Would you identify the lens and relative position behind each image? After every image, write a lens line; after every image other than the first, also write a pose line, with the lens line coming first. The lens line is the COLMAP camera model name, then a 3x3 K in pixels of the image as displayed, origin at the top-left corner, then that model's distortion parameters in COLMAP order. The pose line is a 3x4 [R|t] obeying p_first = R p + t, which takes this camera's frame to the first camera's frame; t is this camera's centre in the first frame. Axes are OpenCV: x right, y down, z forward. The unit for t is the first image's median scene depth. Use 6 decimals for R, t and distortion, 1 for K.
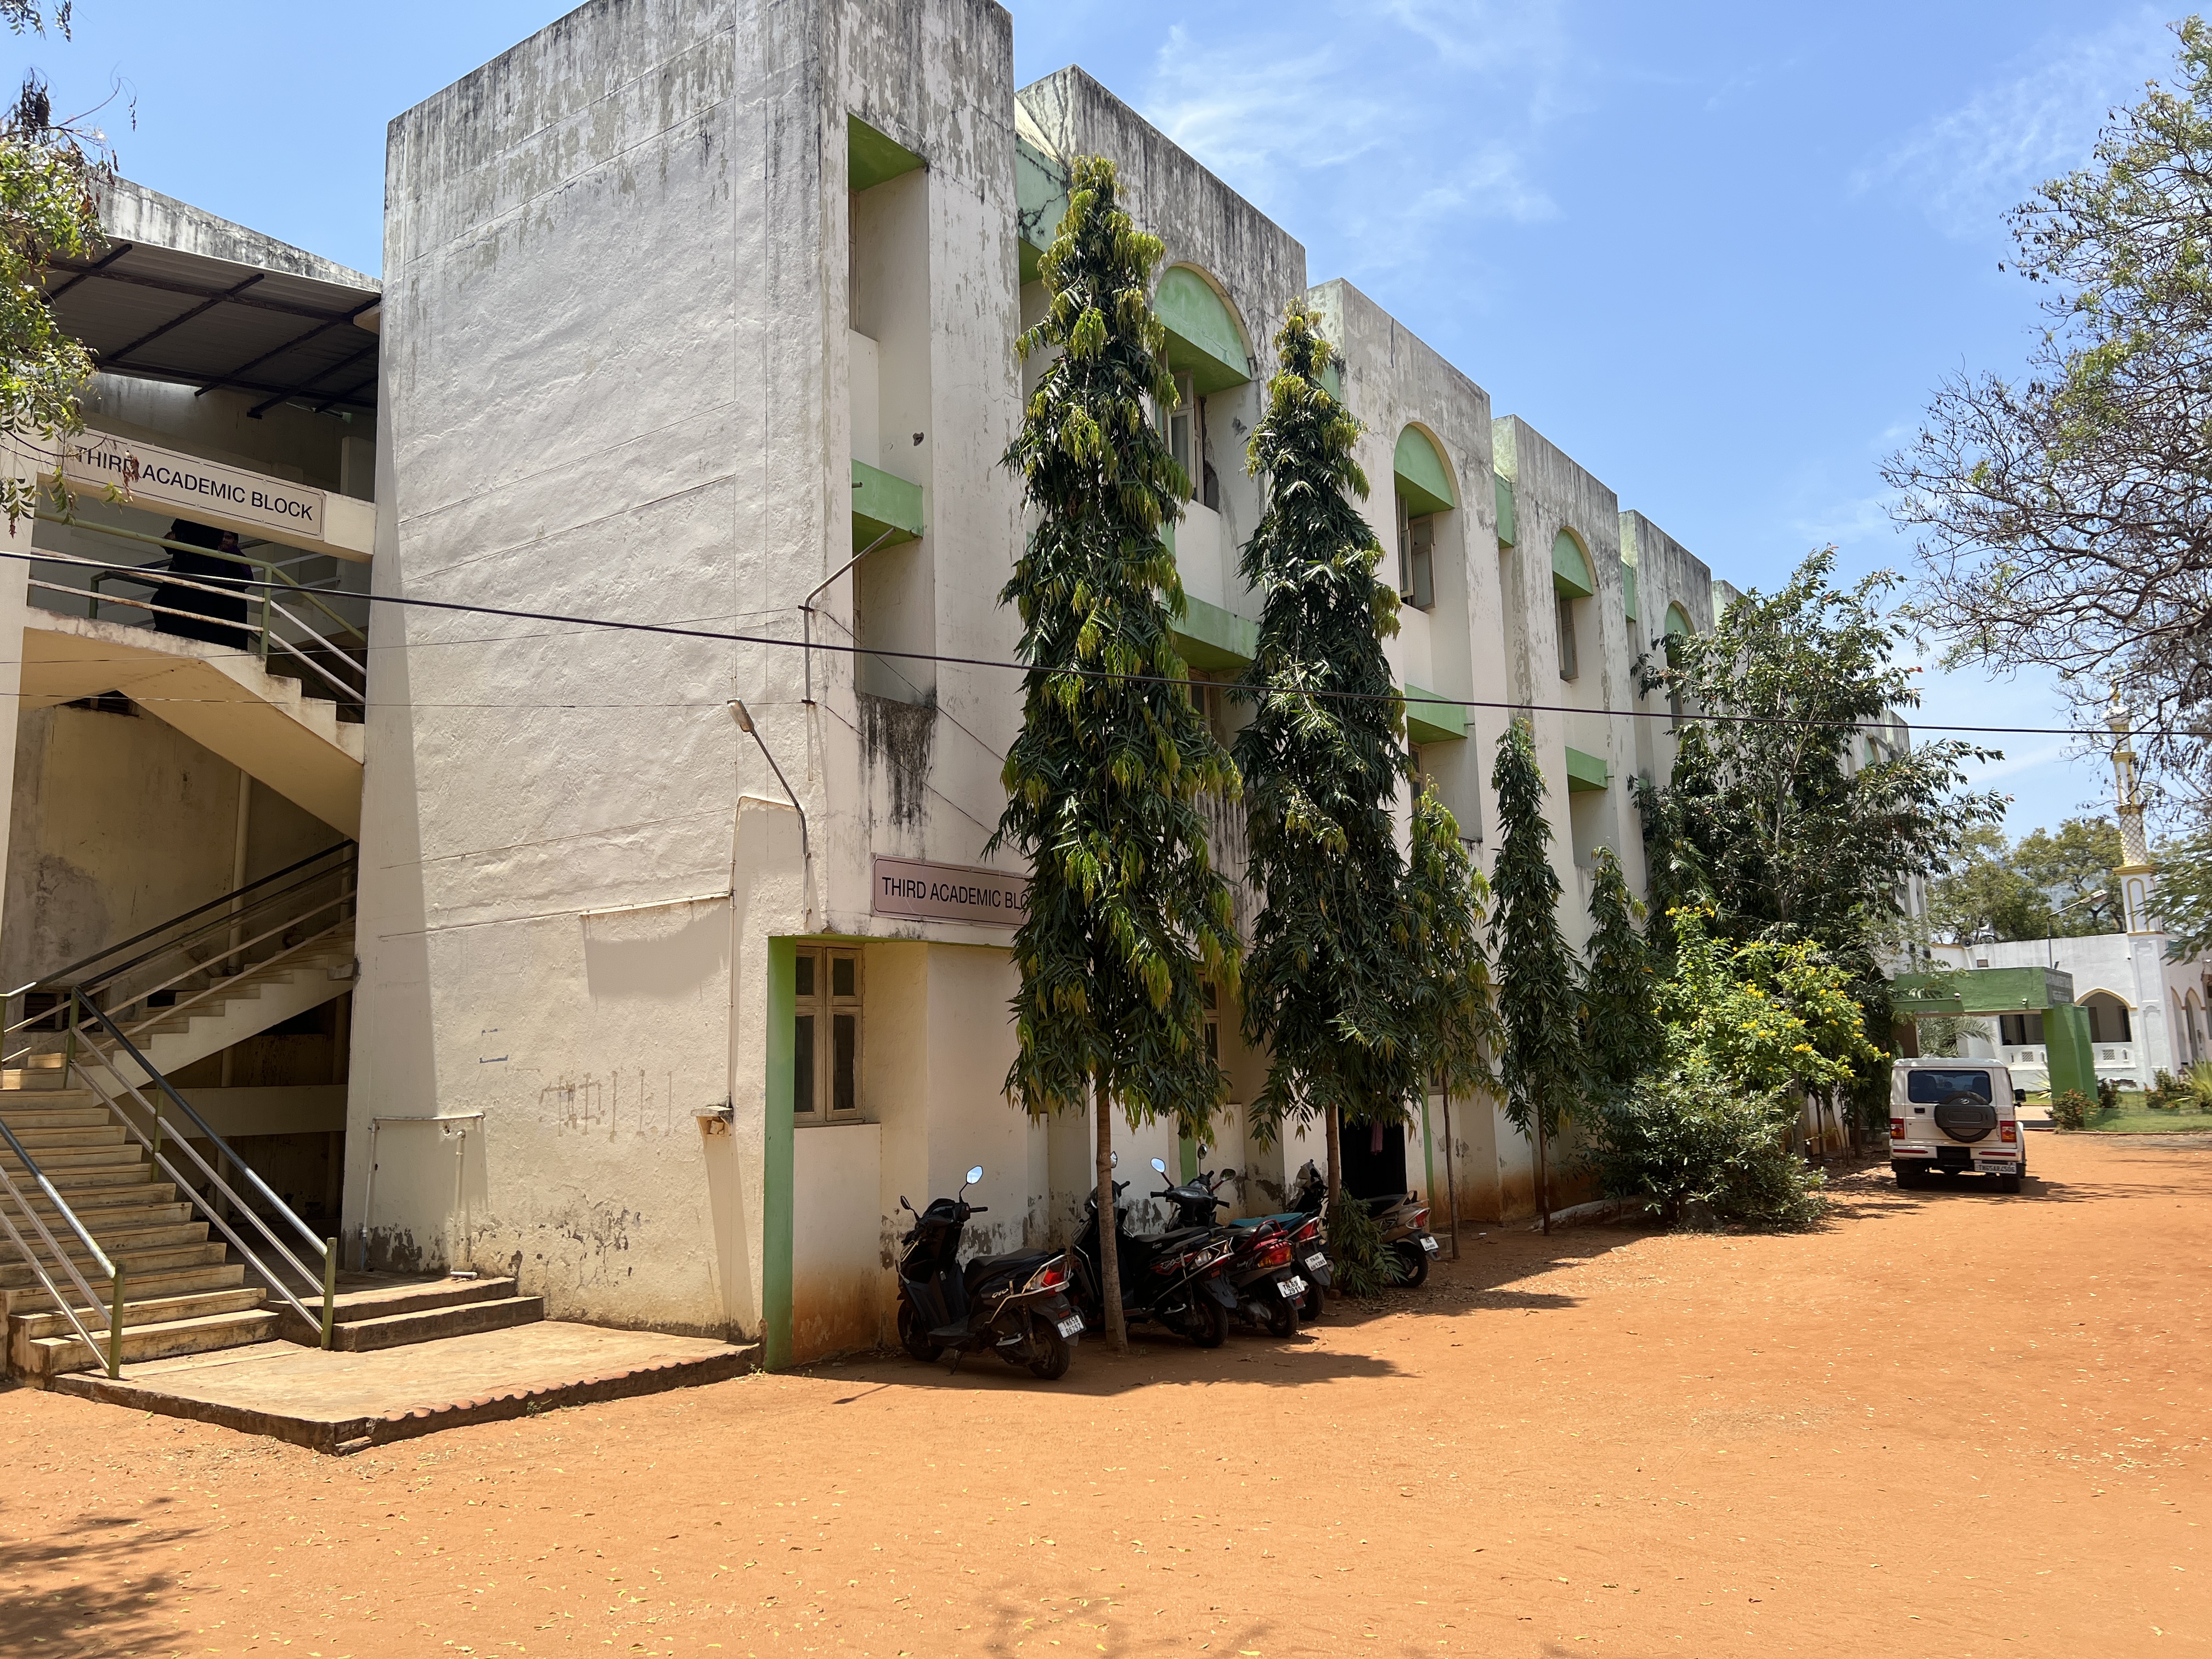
lens RADIAL K [[1656.9, 0, 1108.7], [0, 1656.9, 822.0], [0, 0, 1]] dist [0.080731, -0.076974]
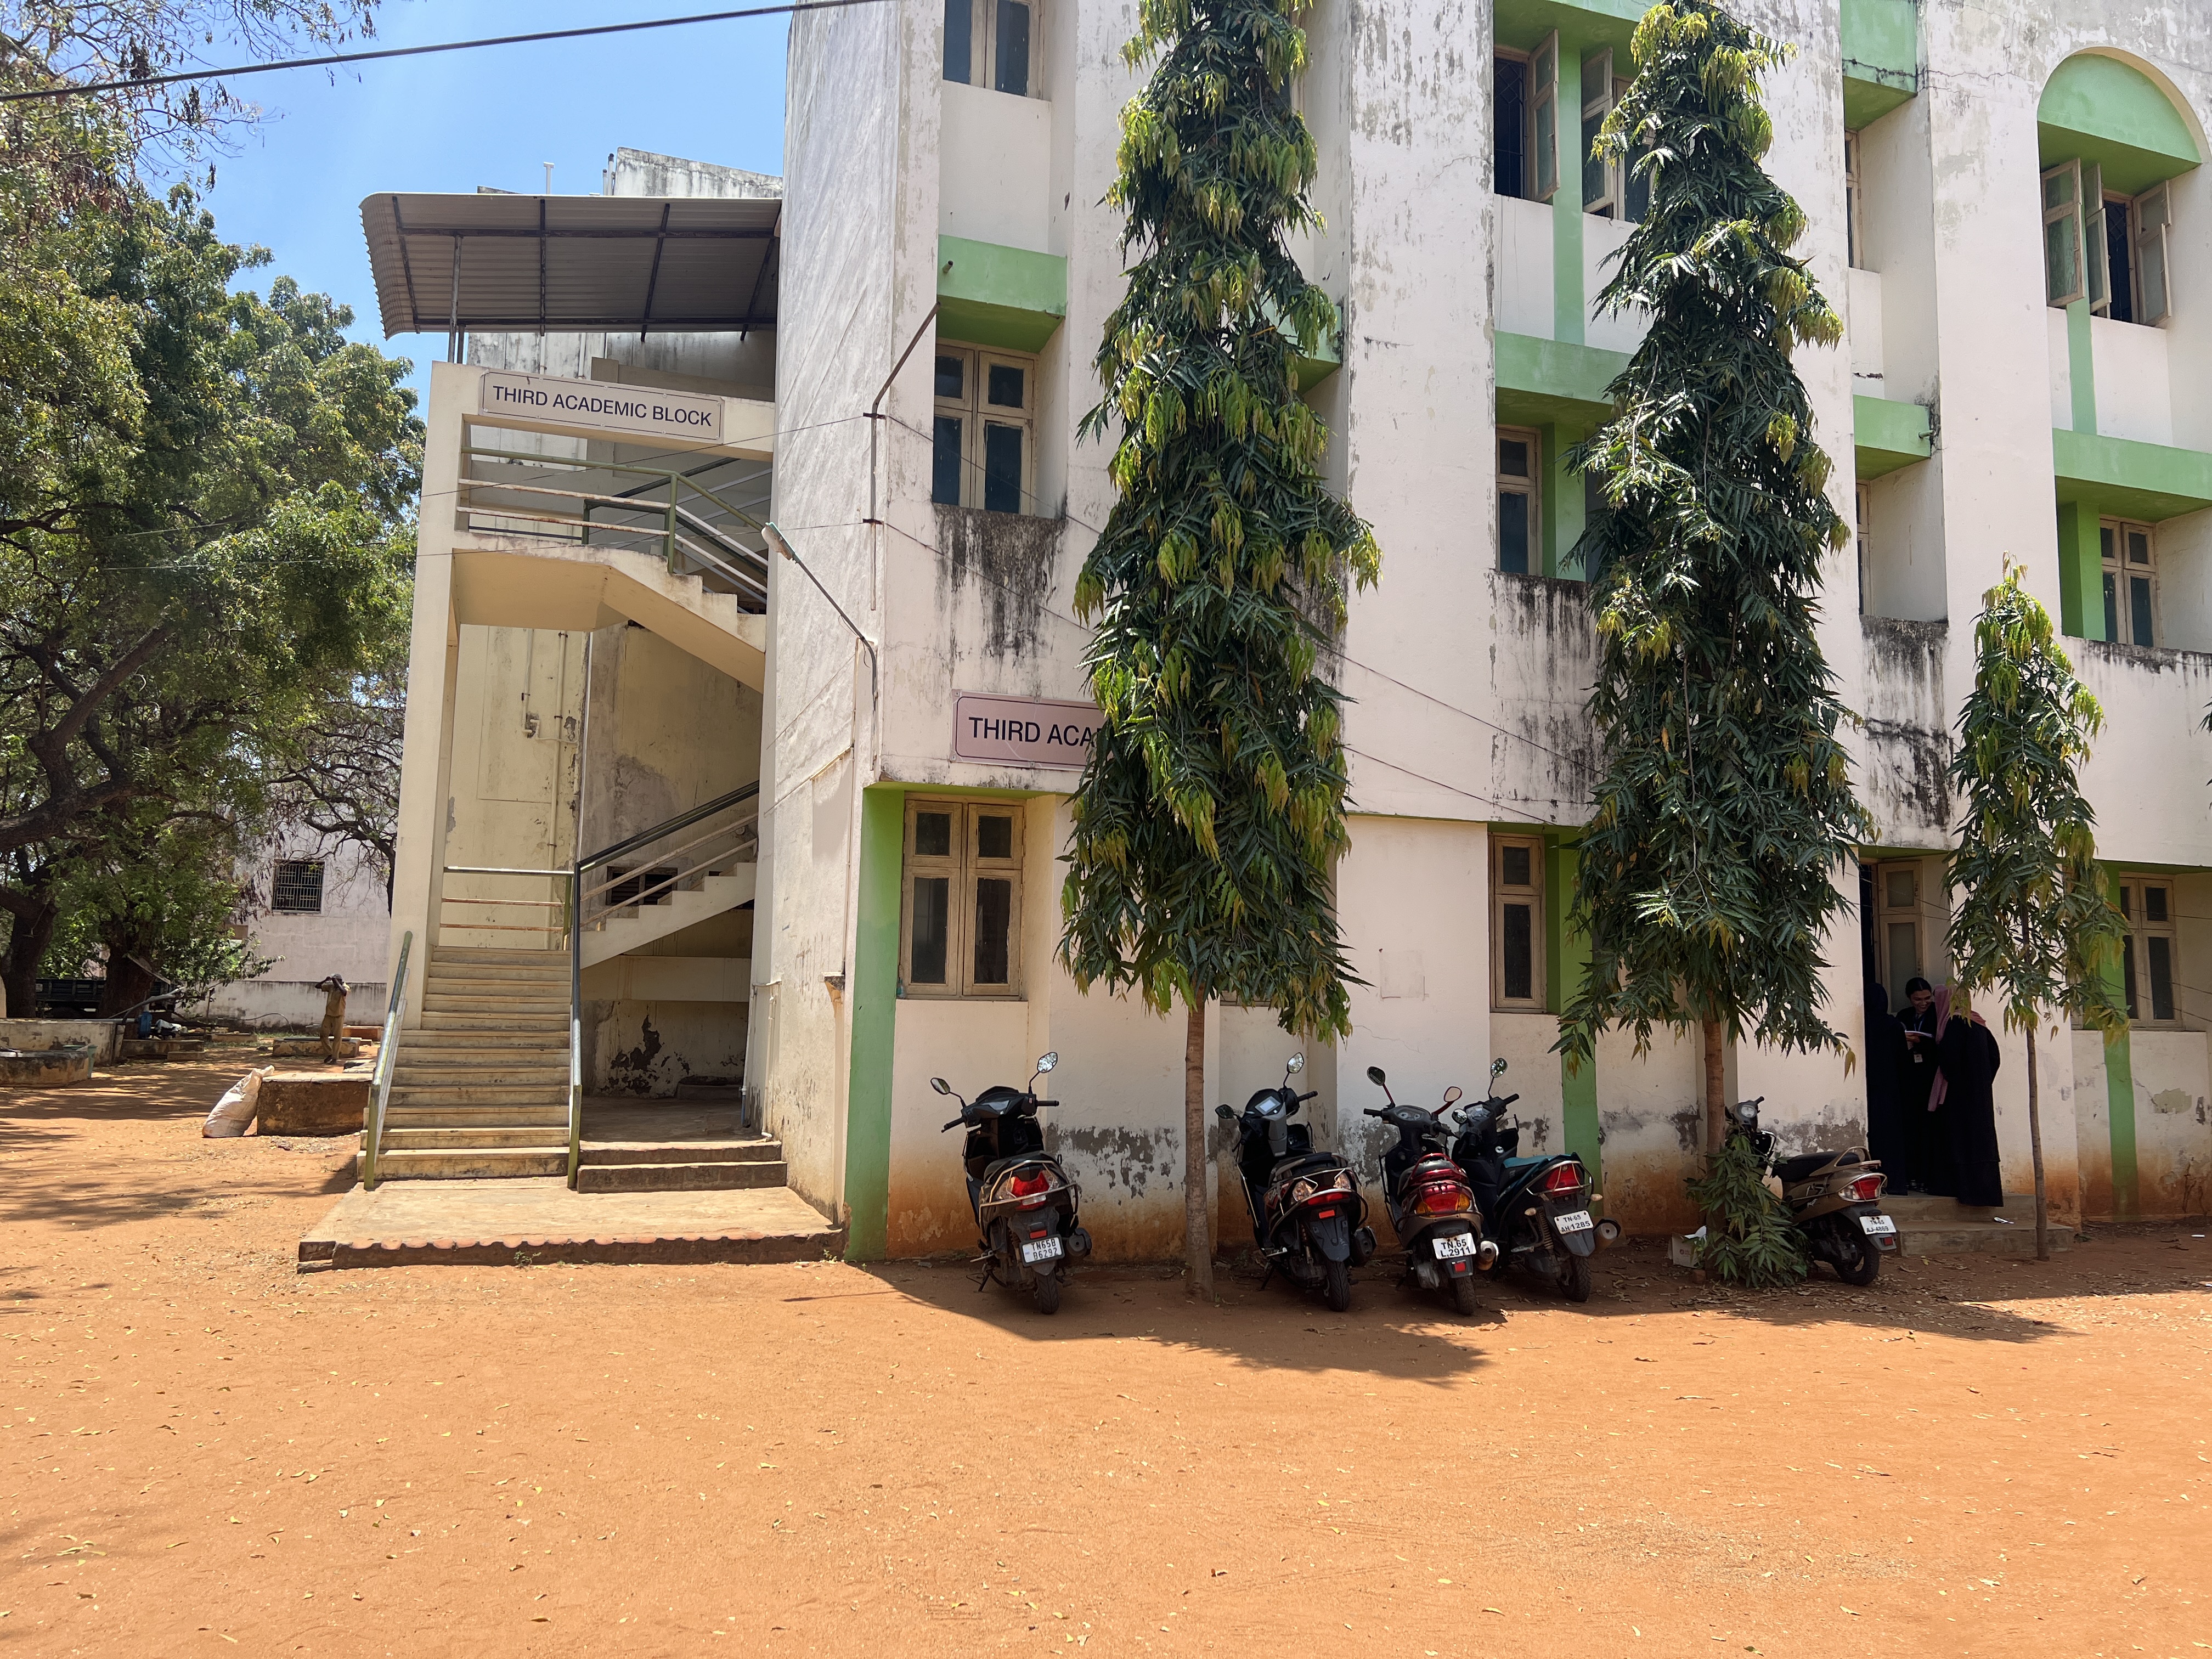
lens RADIAL K [[1656.9, 0, 1108.7], [0, 1656.9, 822.0], [0, 0, 1]] dist [0.080731, -0.076974]
pose [[0.822351, -0.022270, -0.568545, 0.392235], [0.045755, 0.998586, 0.027067, 0.064190], [0.567138, -0.048272, 0.822207, 0.310086]]
